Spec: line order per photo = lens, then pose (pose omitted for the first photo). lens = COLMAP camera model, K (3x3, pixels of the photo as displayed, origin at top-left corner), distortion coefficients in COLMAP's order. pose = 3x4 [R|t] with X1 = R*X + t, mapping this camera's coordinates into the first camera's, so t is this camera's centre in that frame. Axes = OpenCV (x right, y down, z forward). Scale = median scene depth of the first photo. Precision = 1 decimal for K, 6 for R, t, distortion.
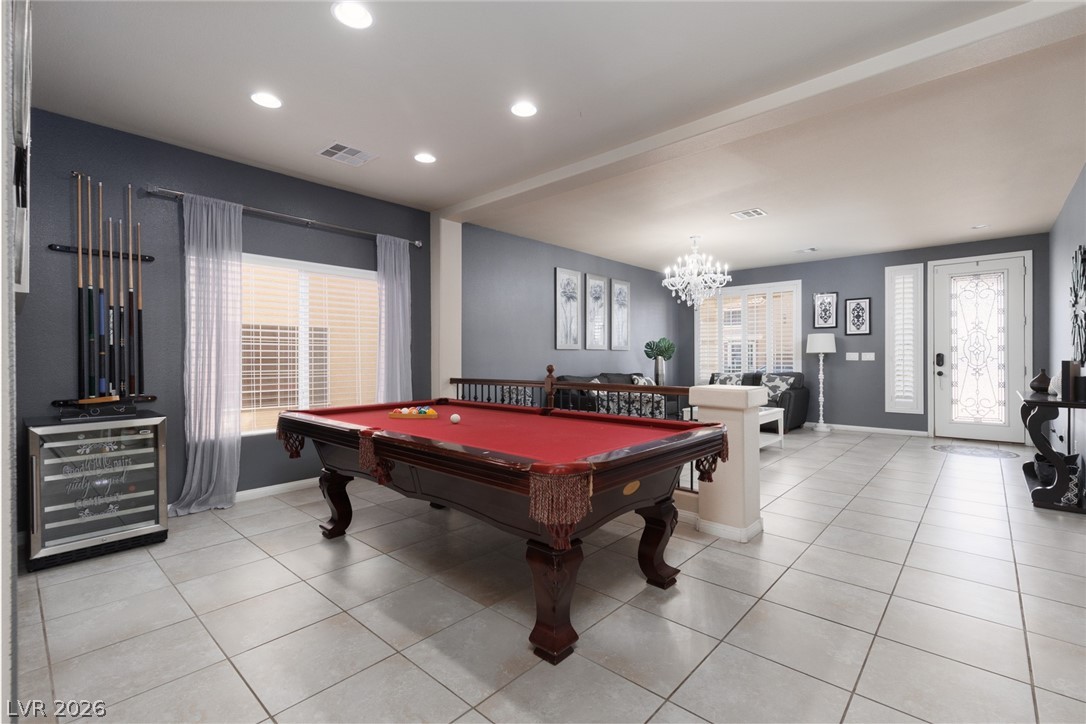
lens RADIAL K [[486.3, 0, 541.1], [0, 486.3, 361.0], [0, 0, 1]] dist [-0.004391, 0.002690]
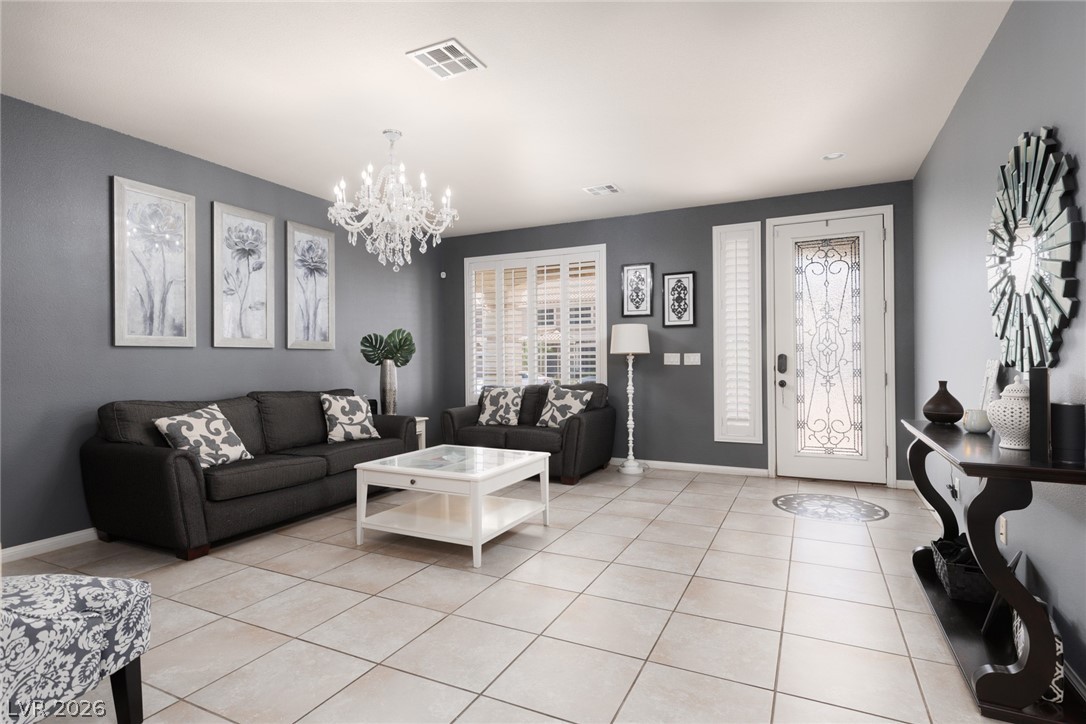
lens RADIAL K [[560.2, 0, 546.4], [0, 560.2, 357.4], [0, 0, 1]] dist [0.004892, -0.000496]
pose [[0.955132, -0.003496, 0.296159, 0.246878], [0.005606, 0.999965, -0.006276, -0.007458], [-0.296127, 0.007655, 0.955118, 0.313933]]
